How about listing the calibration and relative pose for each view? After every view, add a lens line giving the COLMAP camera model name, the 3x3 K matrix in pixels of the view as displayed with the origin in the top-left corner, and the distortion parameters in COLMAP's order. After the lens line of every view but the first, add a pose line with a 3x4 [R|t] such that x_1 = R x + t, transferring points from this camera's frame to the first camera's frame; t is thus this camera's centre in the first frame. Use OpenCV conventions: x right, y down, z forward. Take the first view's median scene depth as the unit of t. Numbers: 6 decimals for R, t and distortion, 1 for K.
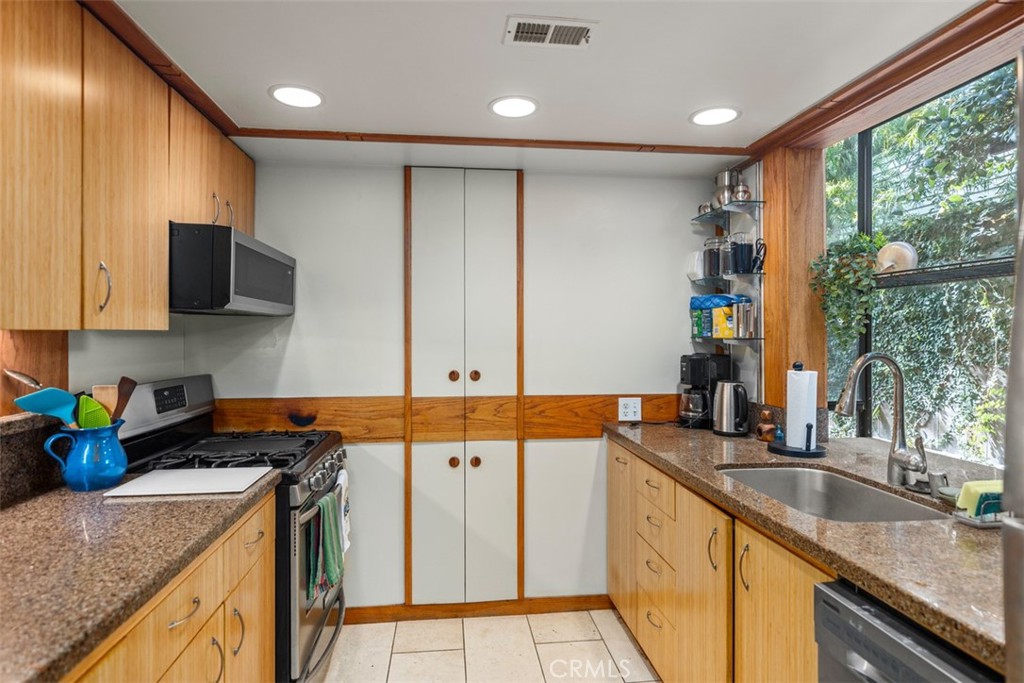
lens RADIAL K [[537.4, 0, 508.6], [0, 537.4, 334.0], [0, 0, 1]] dist [-0.002456, 0.000198]
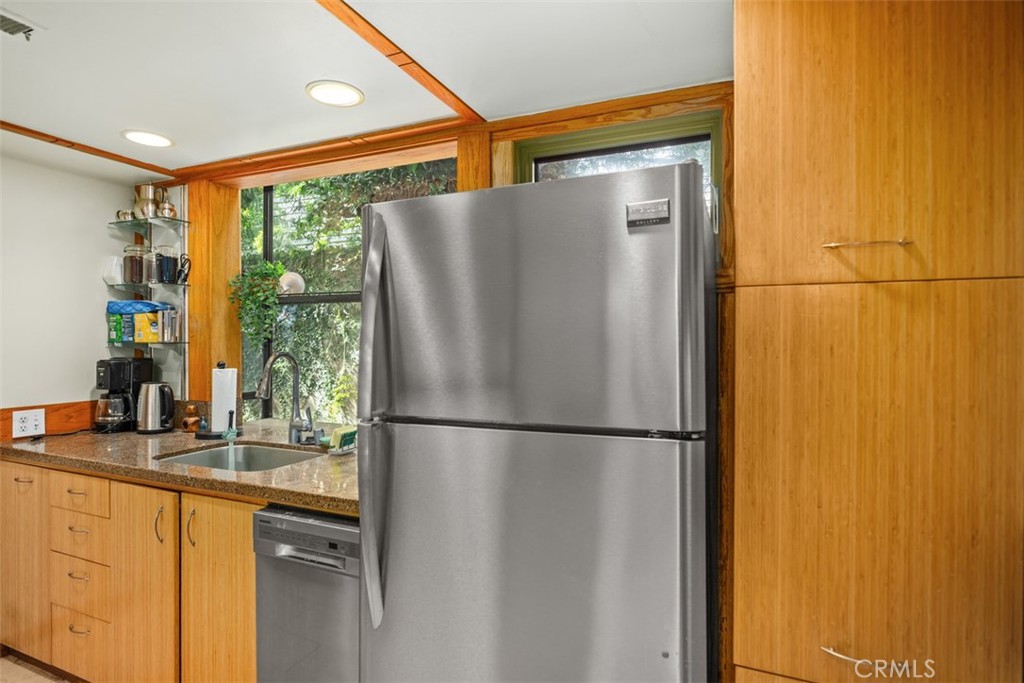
lens RADIAL K [[537.4, 0, 508.6], [0, 537.4, 334.0], [0, 0, 1]] dist [-0.002456, 0.000198]
pose [[0.505360, 0.006323, 0.862885, -0.159647], [0.000058, 0.999973, -0.007362, -0.001270], [-0.862909, 0.003771, 0.505346, -0.155300]]
